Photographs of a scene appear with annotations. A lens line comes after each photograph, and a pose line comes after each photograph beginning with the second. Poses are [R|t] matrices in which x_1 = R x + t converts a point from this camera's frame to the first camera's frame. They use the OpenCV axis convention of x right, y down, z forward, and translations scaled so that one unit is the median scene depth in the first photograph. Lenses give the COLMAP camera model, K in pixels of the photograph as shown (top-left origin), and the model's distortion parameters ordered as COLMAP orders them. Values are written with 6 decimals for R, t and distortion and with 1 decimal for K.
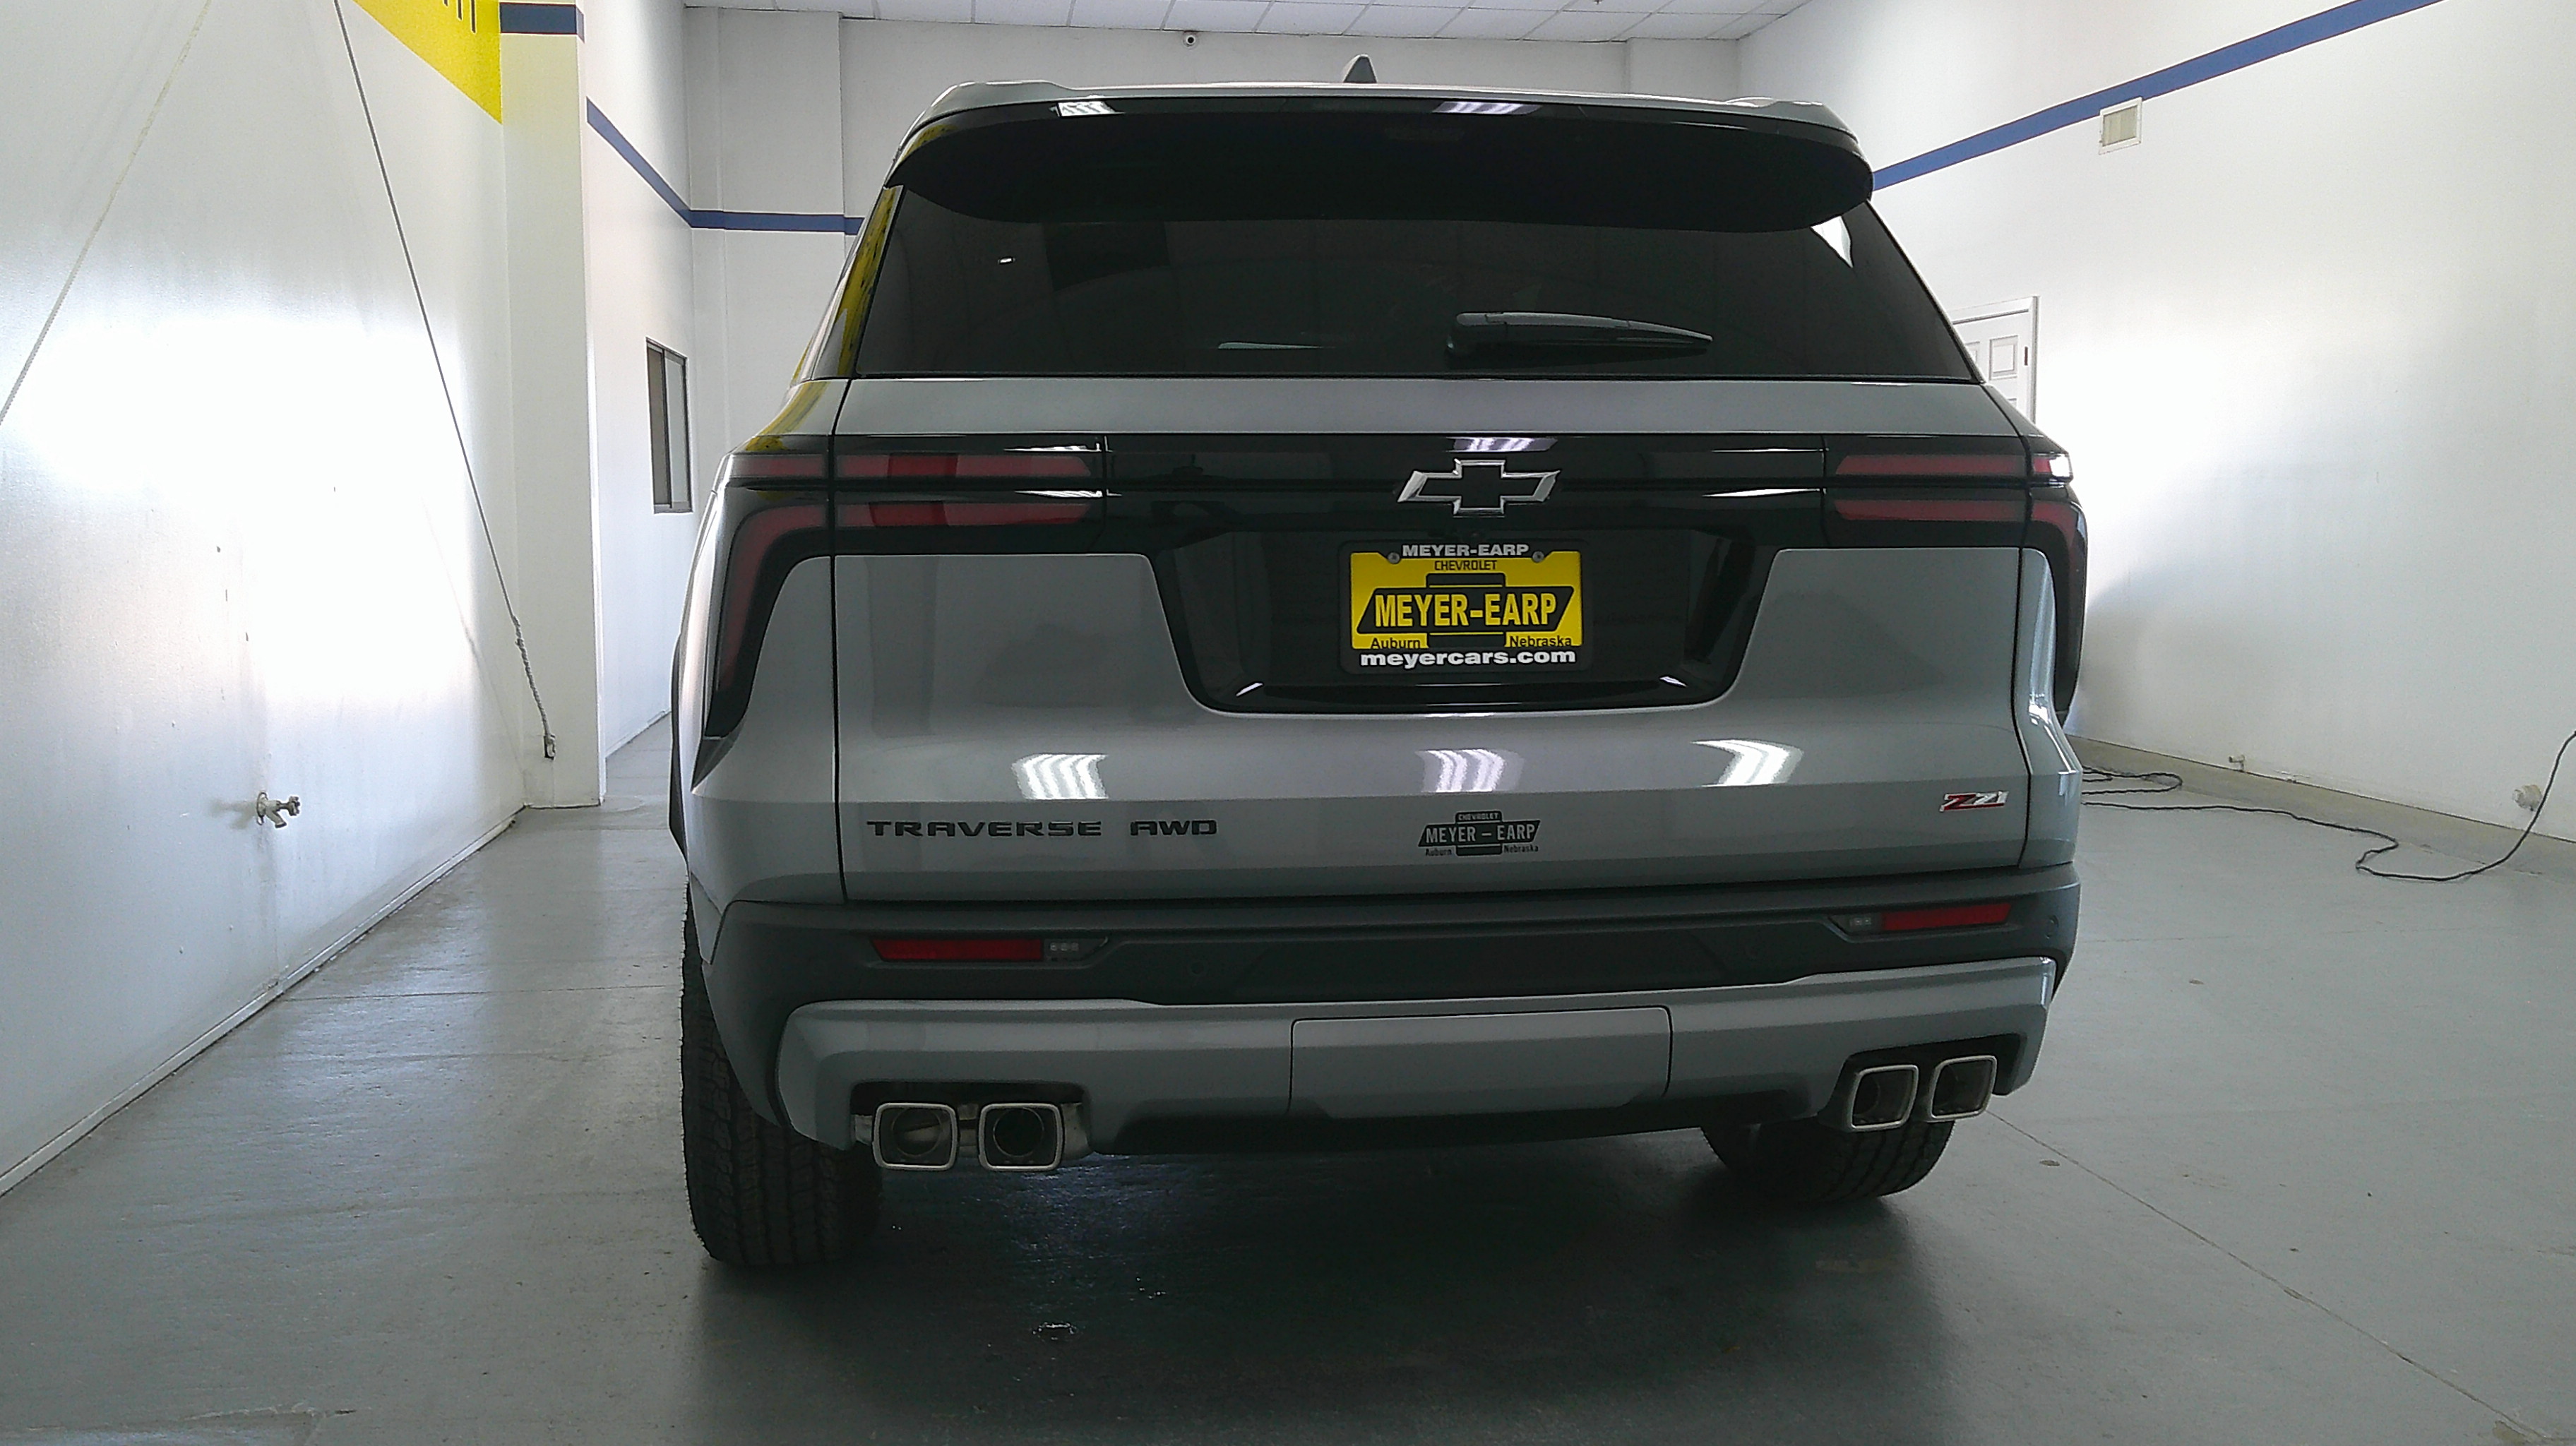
lens RADIAL K [[2162.8, 0, 1235.5], [0, 2162.8, 707.2], [0, 0, 1]] dist [0.091324, -0.005062]
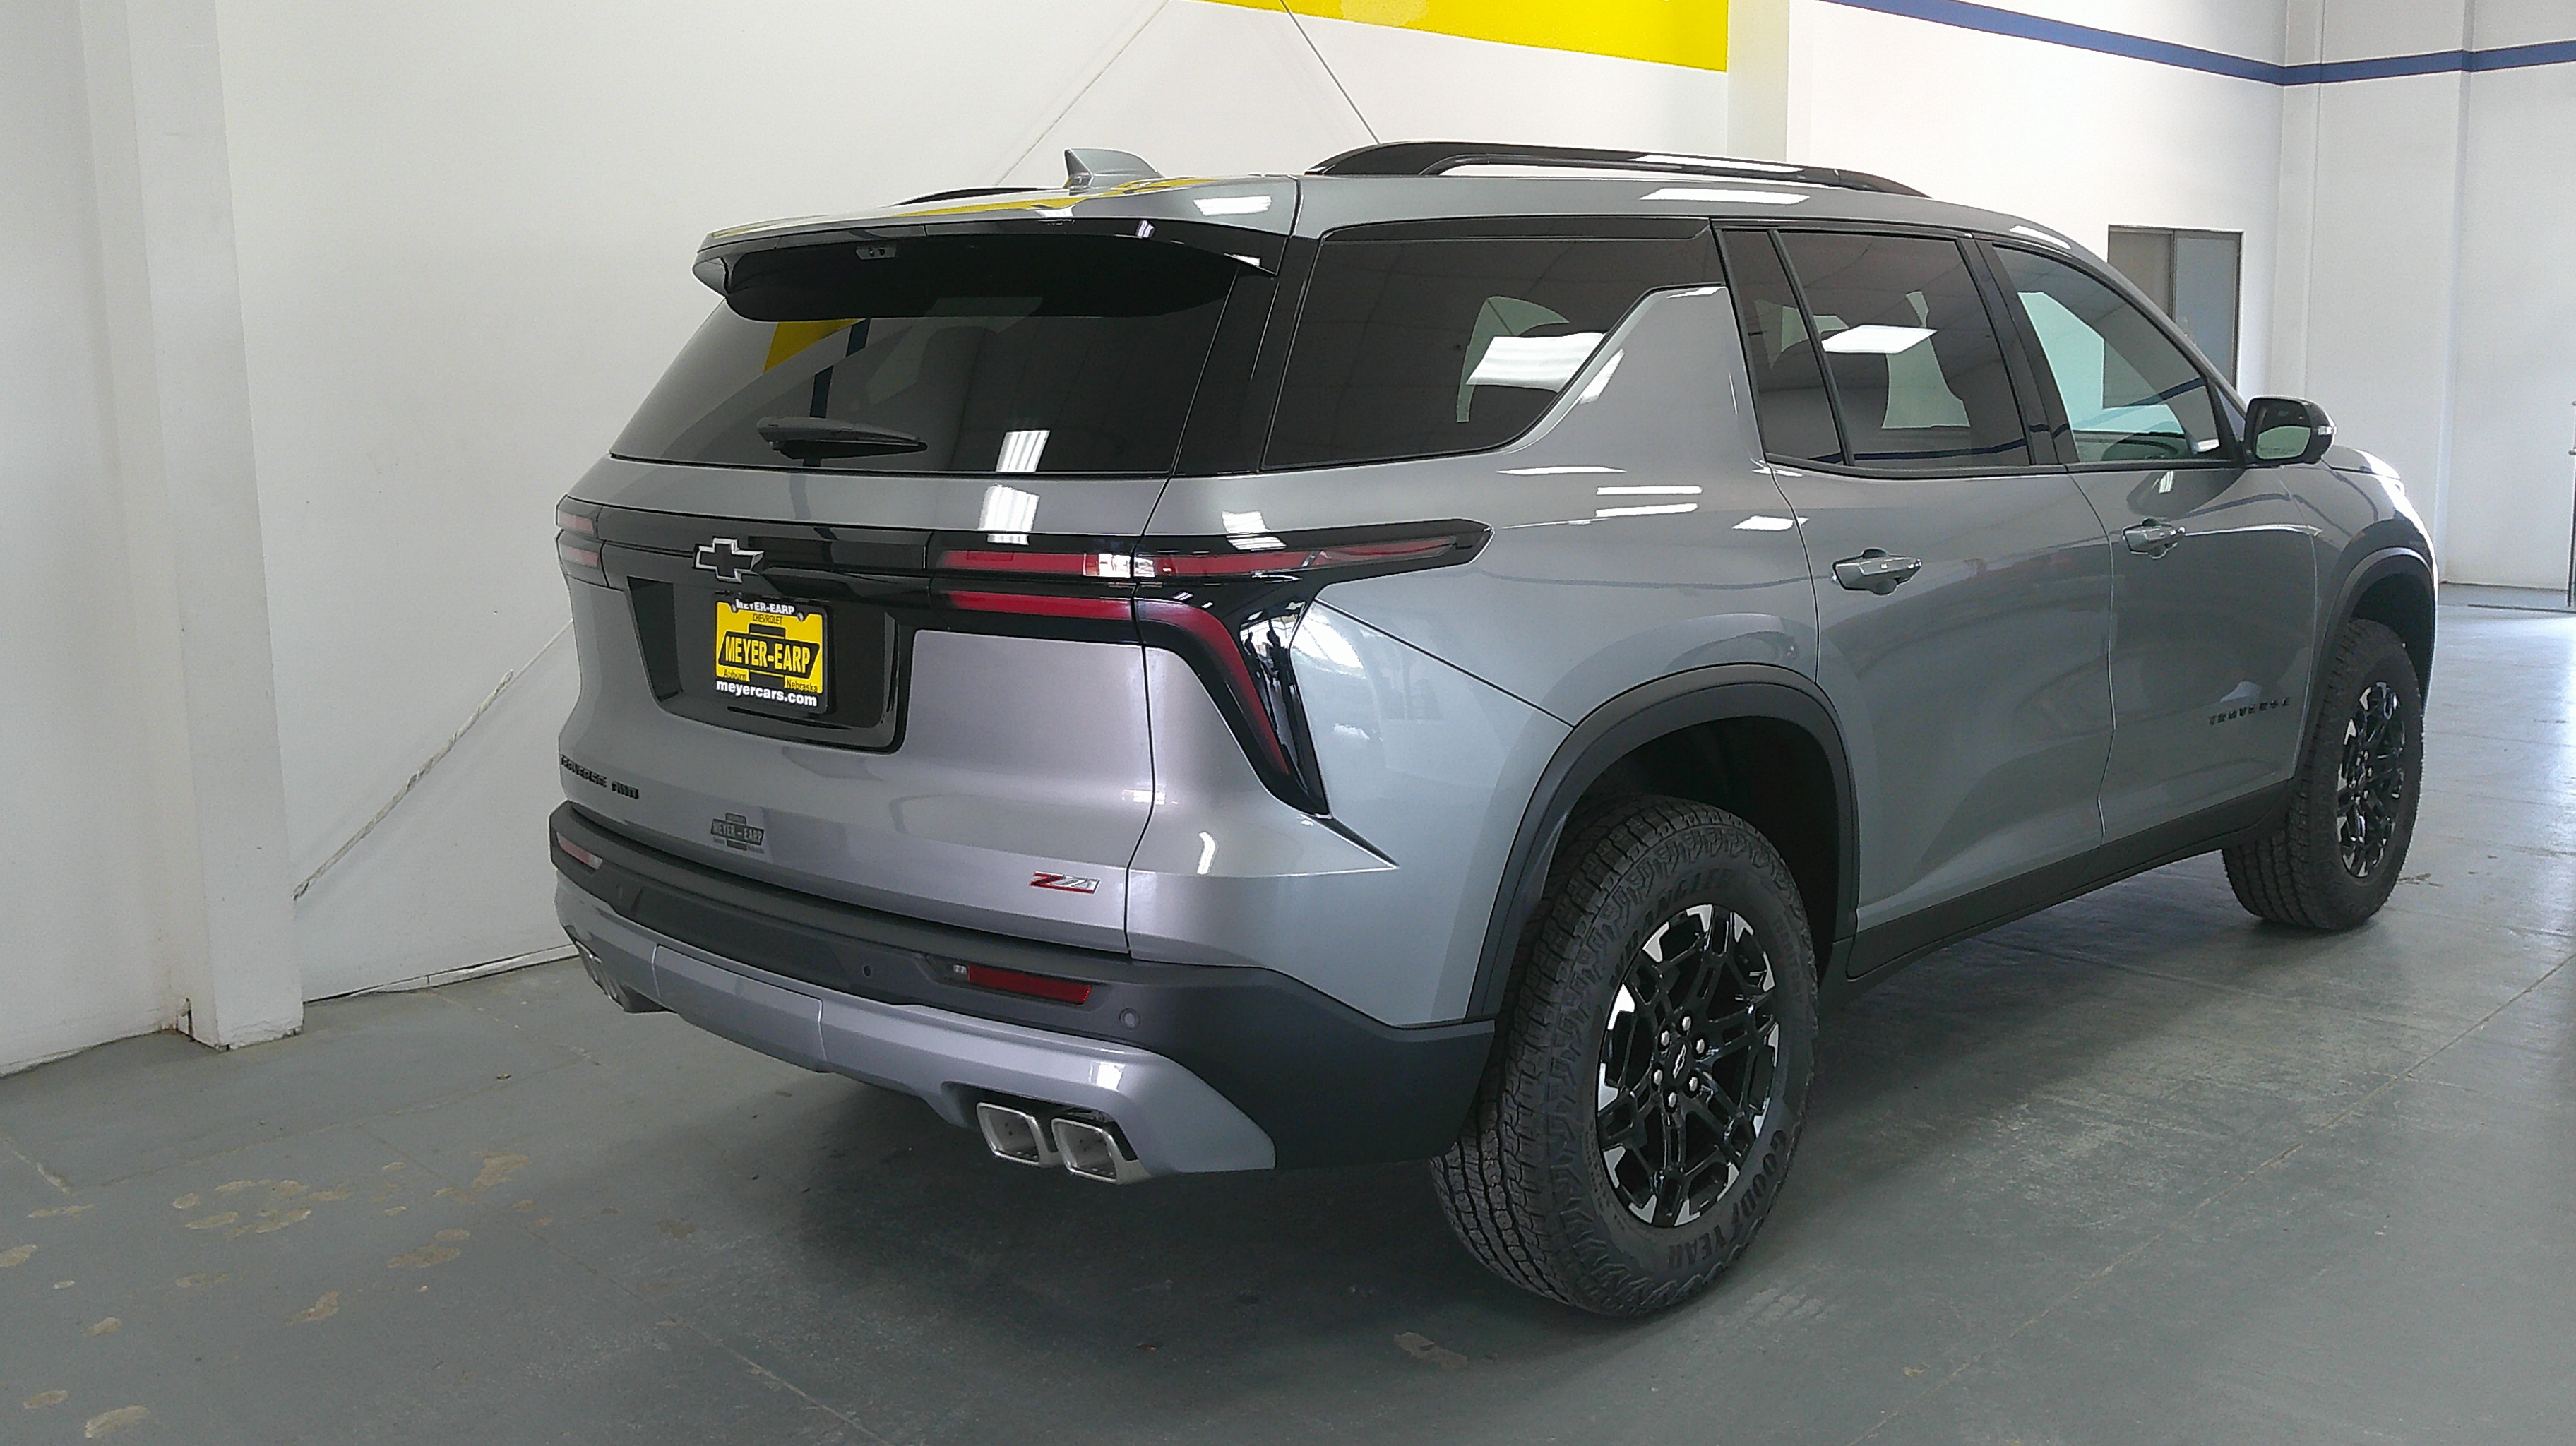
lens RADIAL K [[2162.8, 0, 1235.5], [0, 2162.8, 707.2], [0, 0, 1]] dist [0.091324, -0.005062]
pose [[0.588929, 0.121525, -0.798996, 1.277410], [-0.062717, 0.992521, 0.104732, -0.163773], [0.805748, -0.011569, 0.592146, 0.476222]]
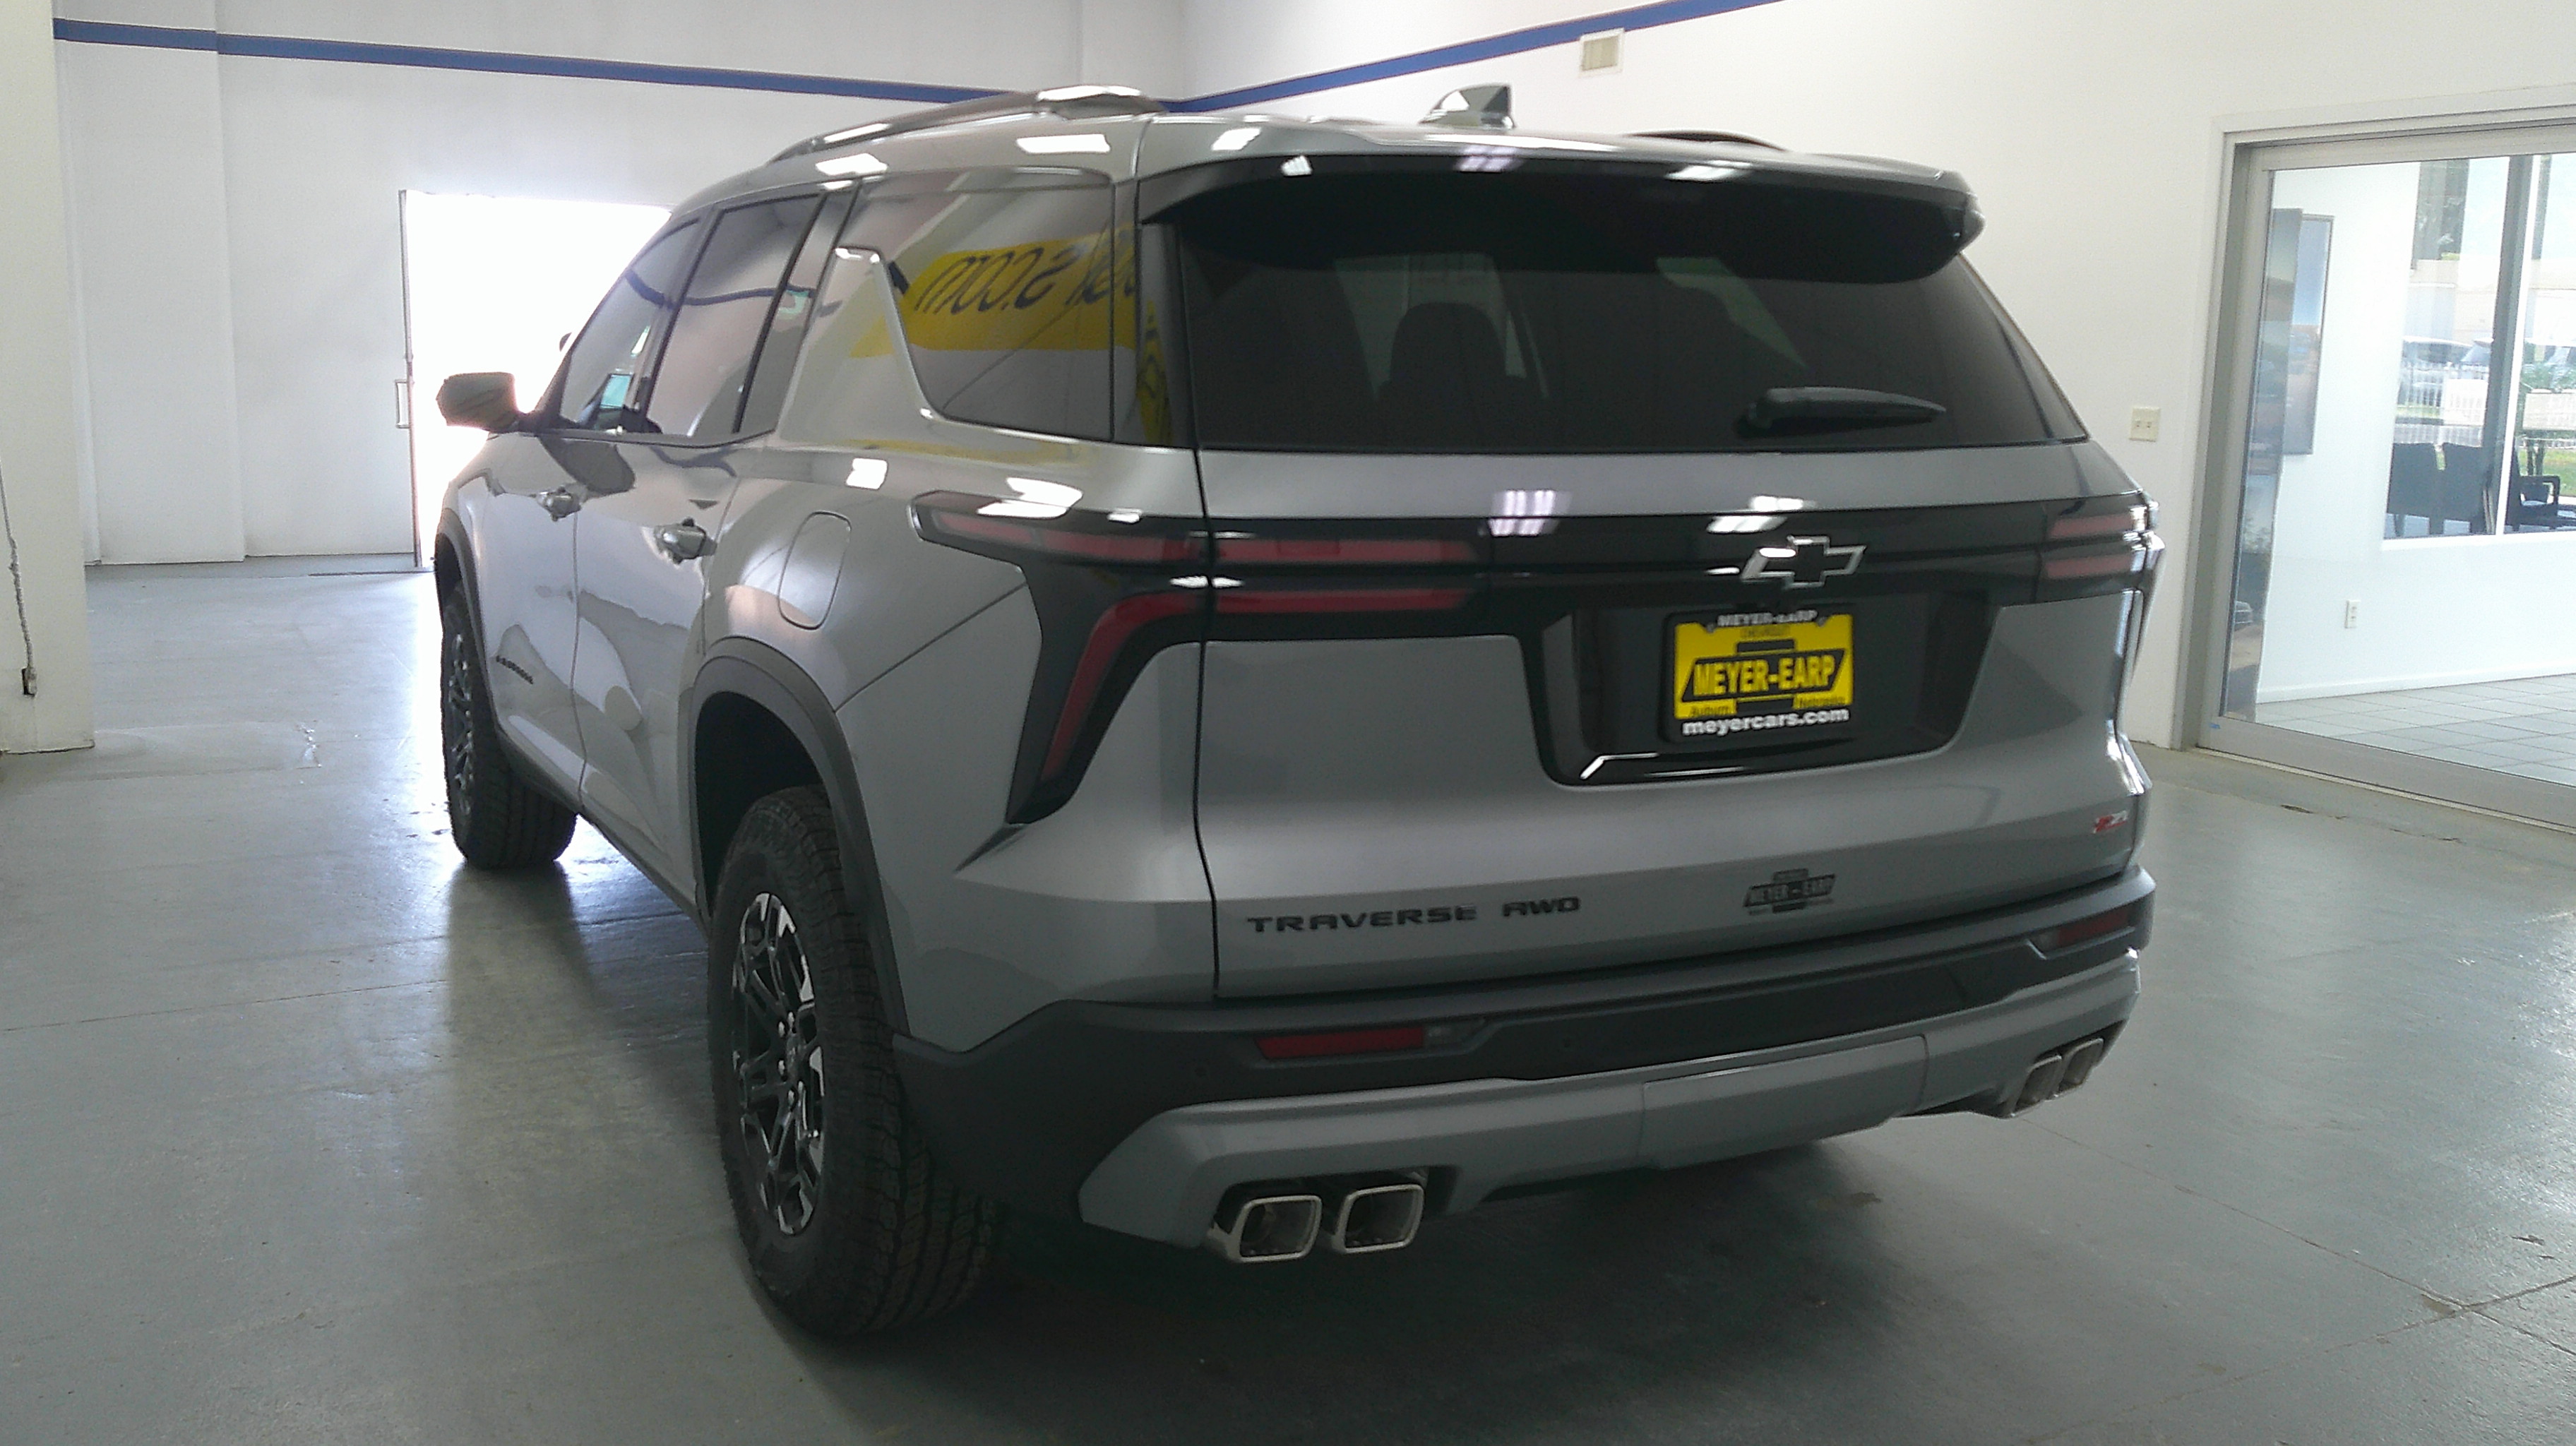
lens RADIAL K [[2162.8, 0, 1235.5], [0, 2162.8, 707.2], [0, 0, 1]] dist [0.091324, -0.005062]
pose [[0.942564, -0.035301, 0.332155, -0.482228], [0.008544, 0.996623, 0.081673, -0.117463], [-0.333916, -0.074144, 0.939682, 0.103192]]
